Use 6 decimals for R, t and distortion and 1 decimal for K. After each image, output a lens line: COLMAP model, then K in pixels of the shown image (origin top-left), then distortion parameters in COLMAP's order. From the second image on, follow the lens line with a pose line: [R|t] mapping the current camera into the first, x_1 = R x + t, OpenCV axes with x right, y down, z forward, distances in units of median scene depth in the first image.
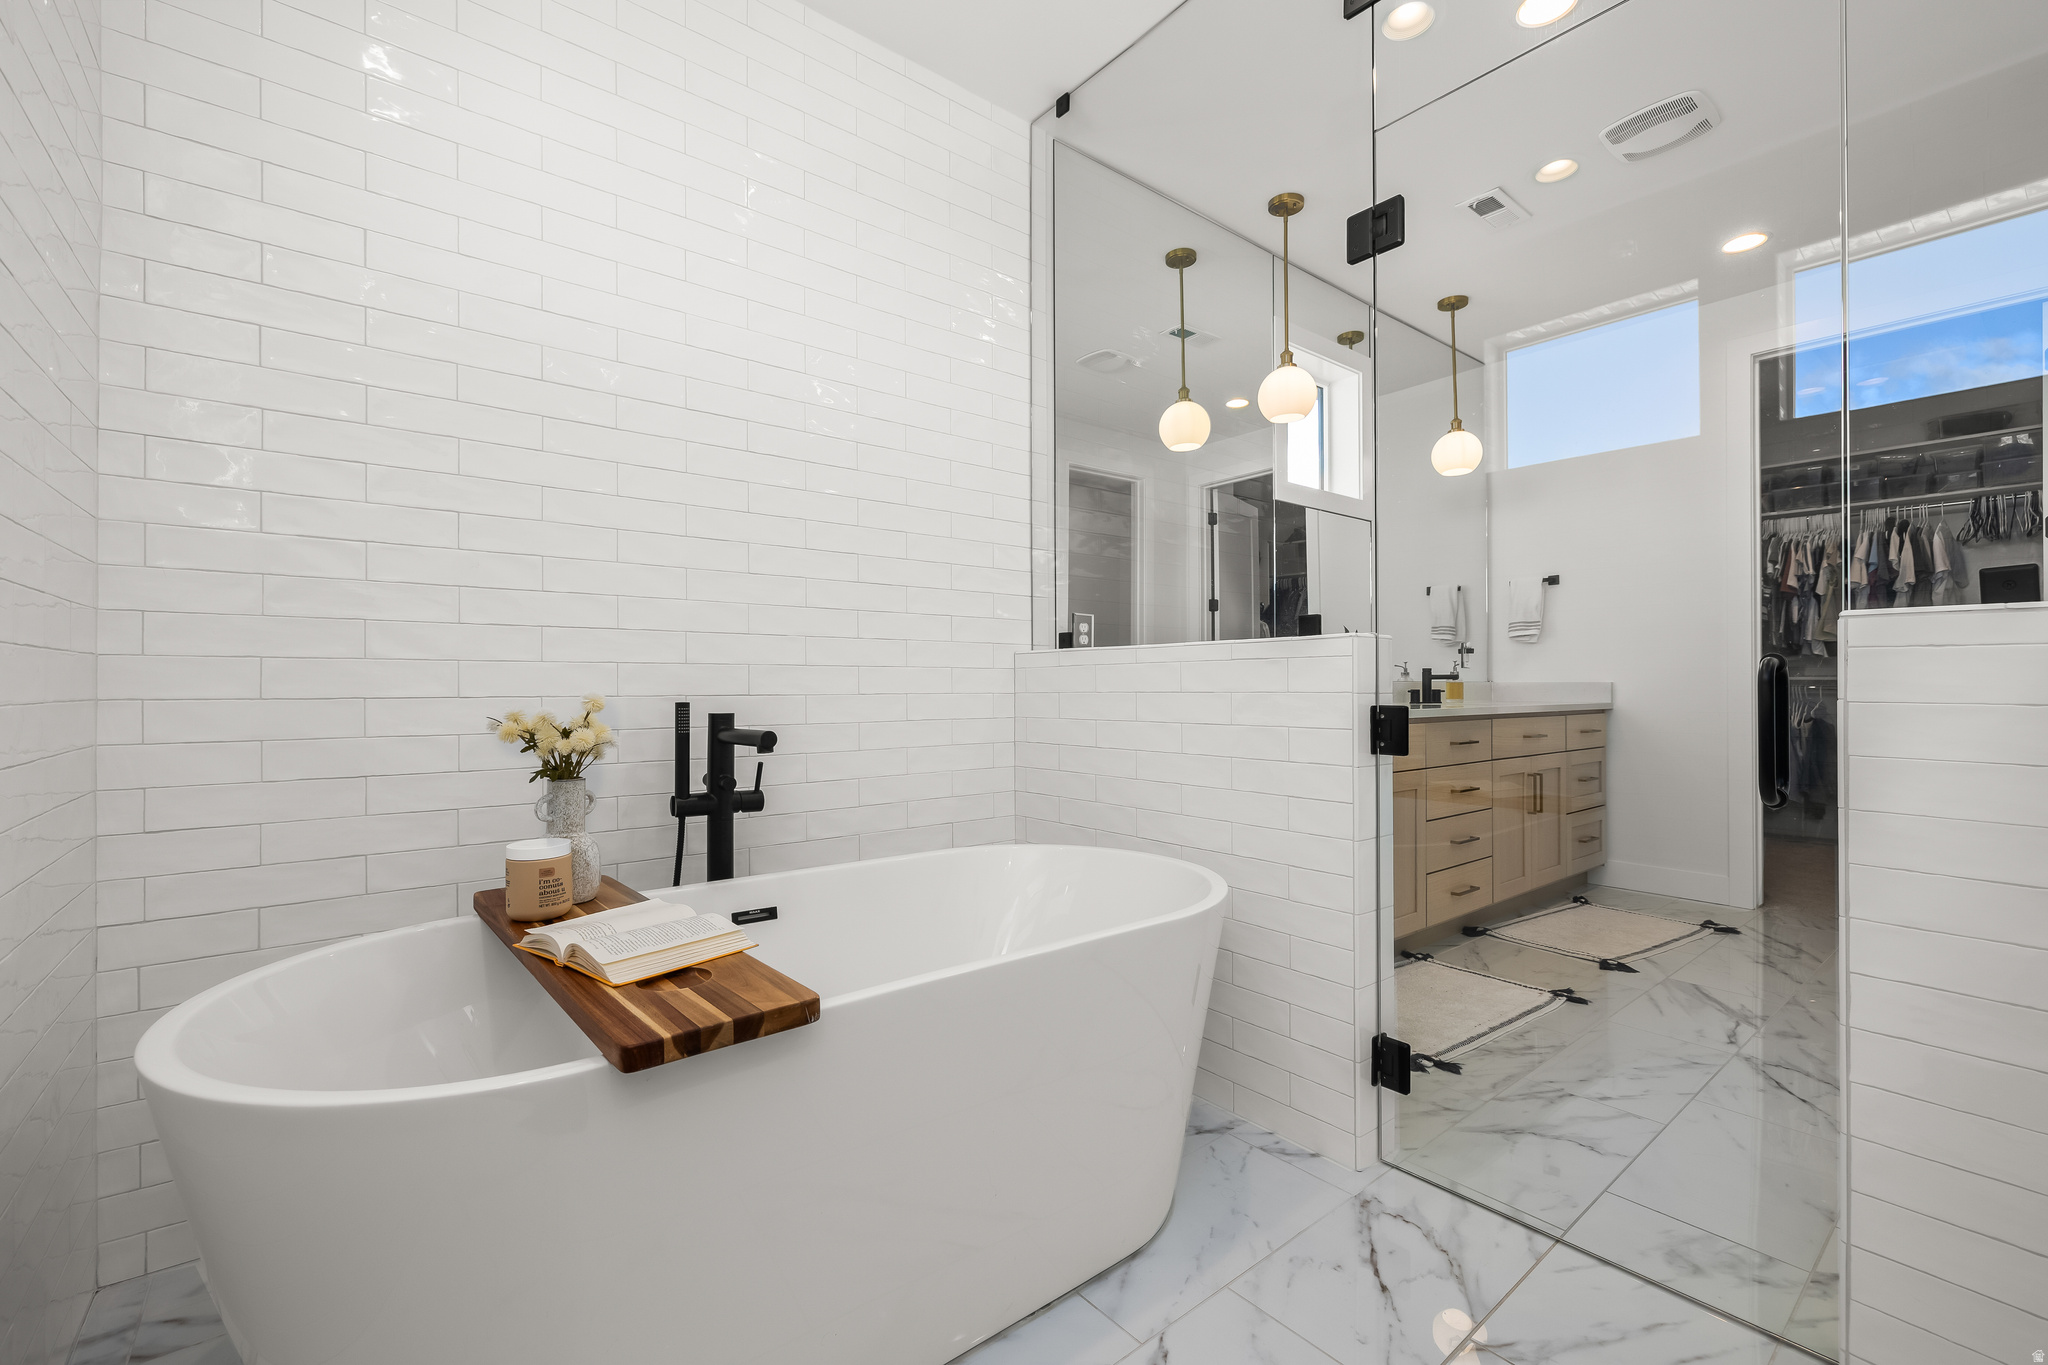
lens RADIAL K [[857.3, 0, 1007.6], [0, 857.3, 684.1], [0, 0, 1]] dist [0.001128, -0.000930]
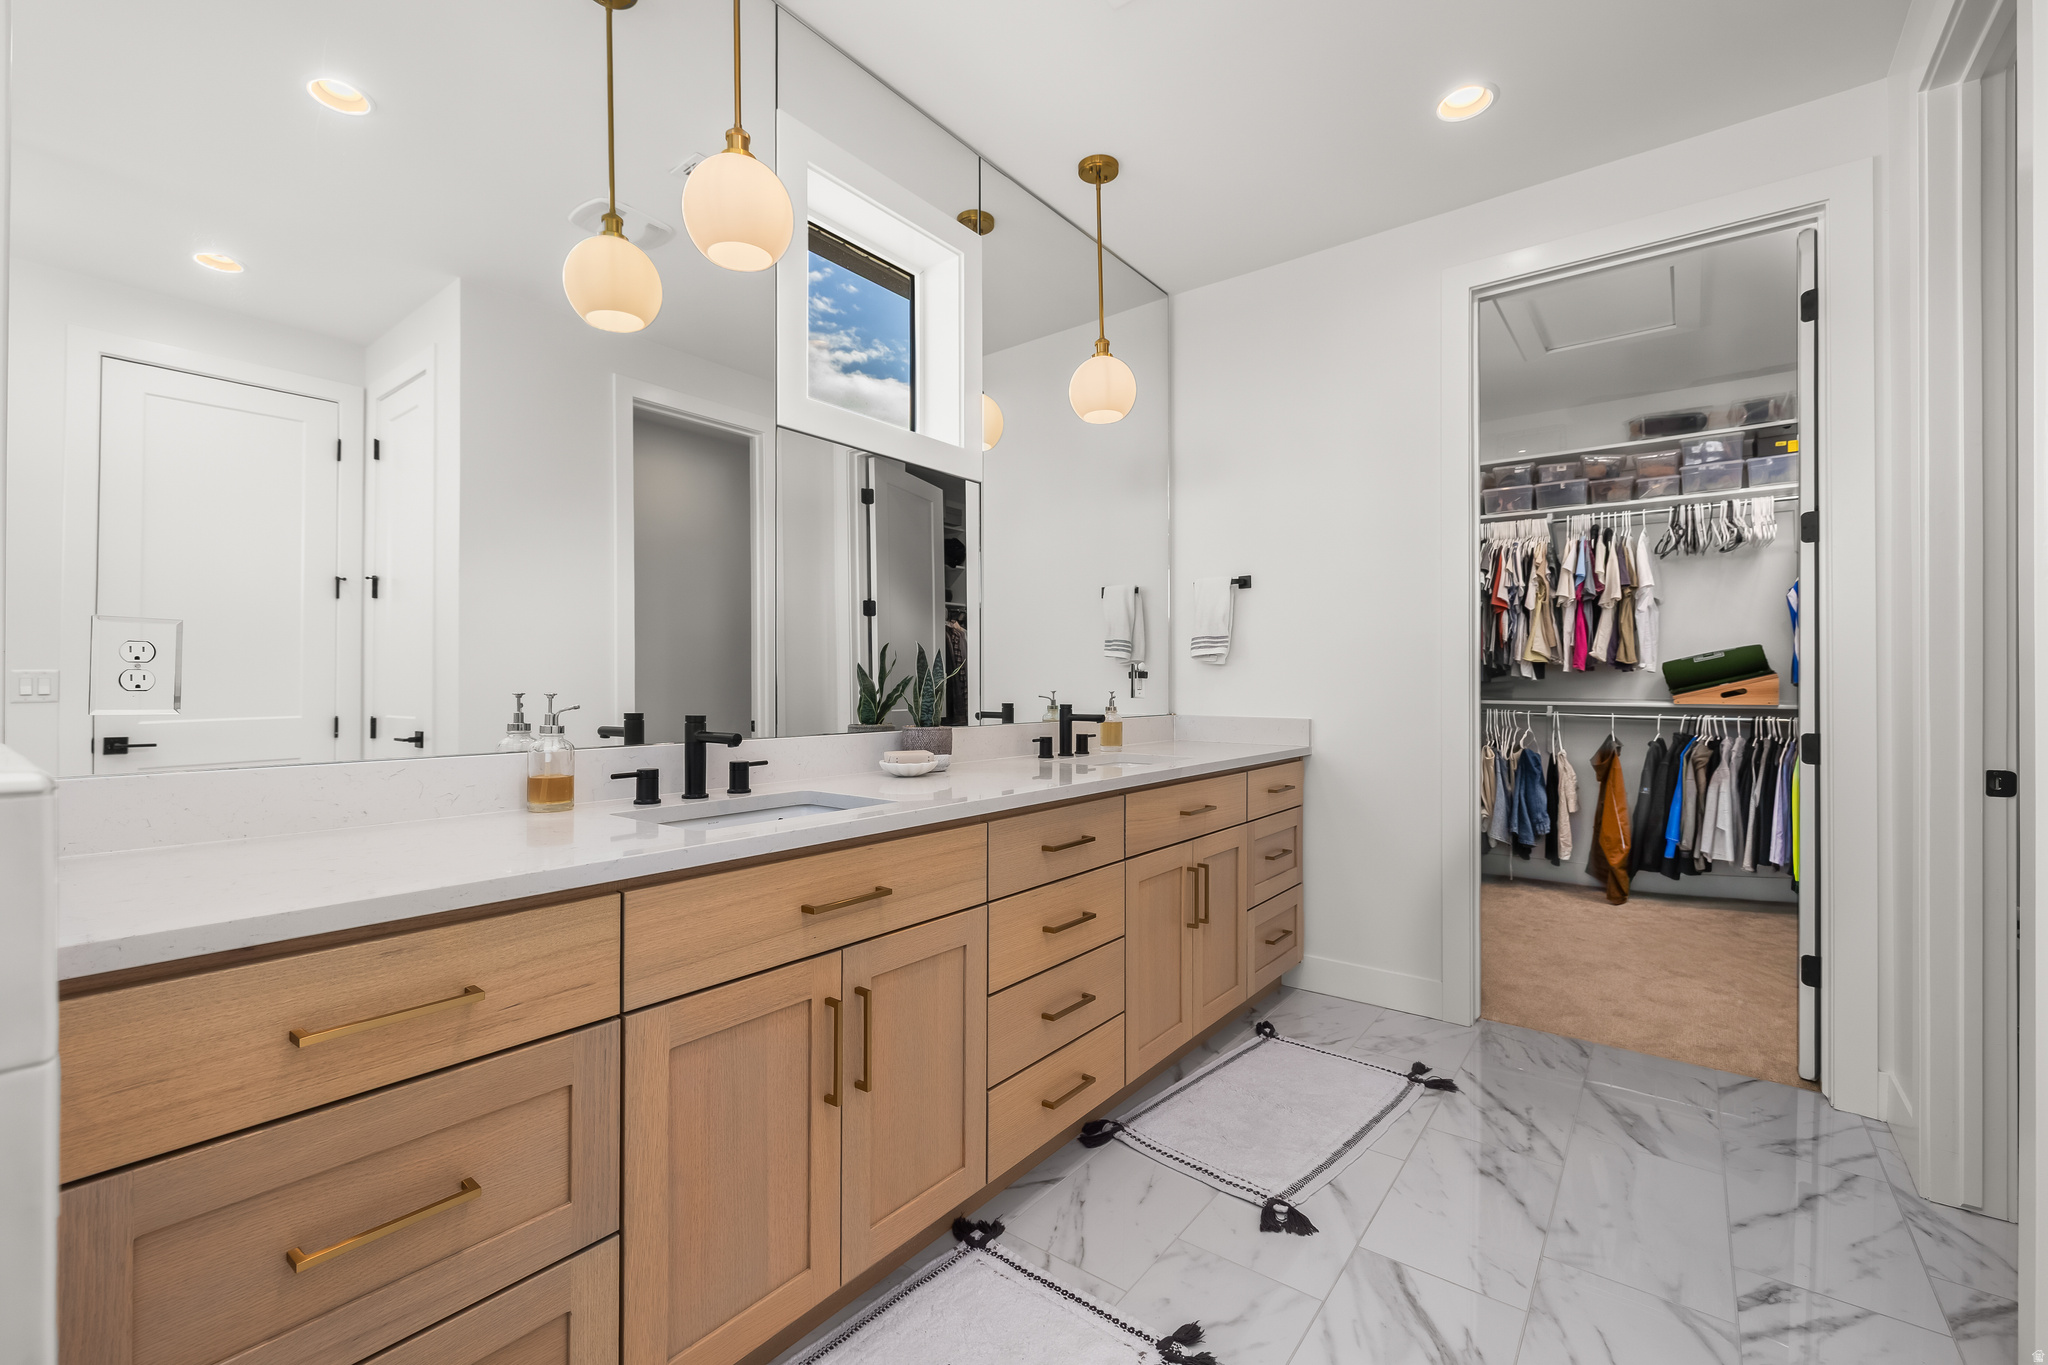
lens RADIAL K [[857.3, 0, 1016.1], [0, 857.3, 689.5], [0, 0, 1]] dist [0.001128, -0.000930]
pose [[0.970736, -0.001193, 0.240144, 0.248215], [0.000201, 0.999991, 0.004154, -0.028819], [-0.240147, -0.003984, 0.970728, 0.300622]]
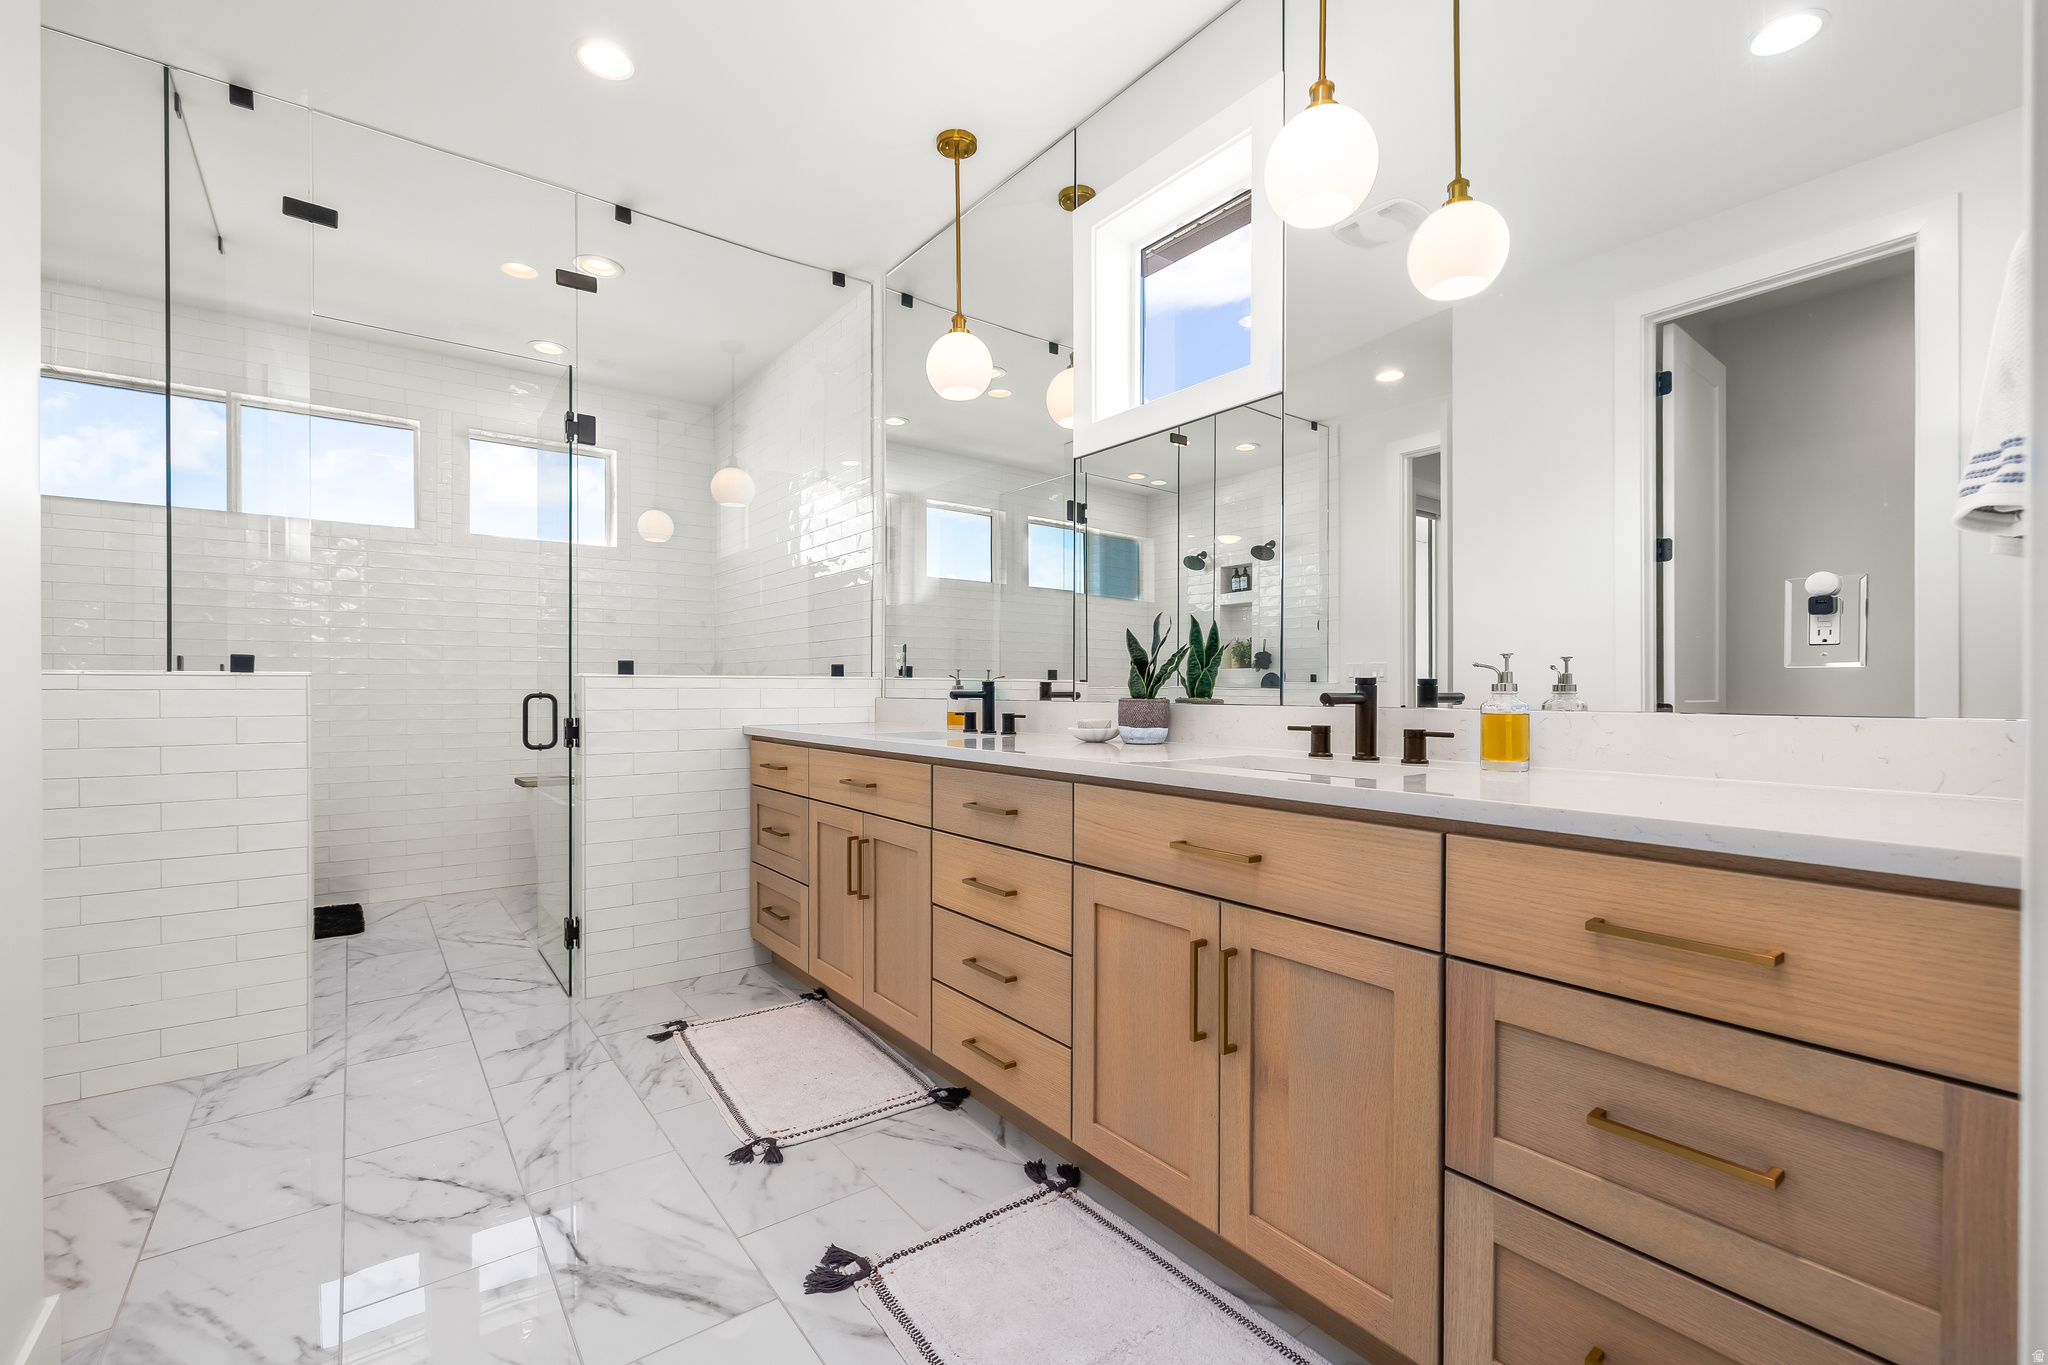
lens RADIAL K [[857.3, 0, 1009.8], [0, 857.3, 692.0], [0, 0, 1]] dist [0.001128, -0.000930]
pose [[-0.016793, 0.005273, -0.999845, 0.796350], [-0.000027, 0.999986, 0.005275, -0.011928], [0.999859, 0.000115, -0.016792, 0.716900]]
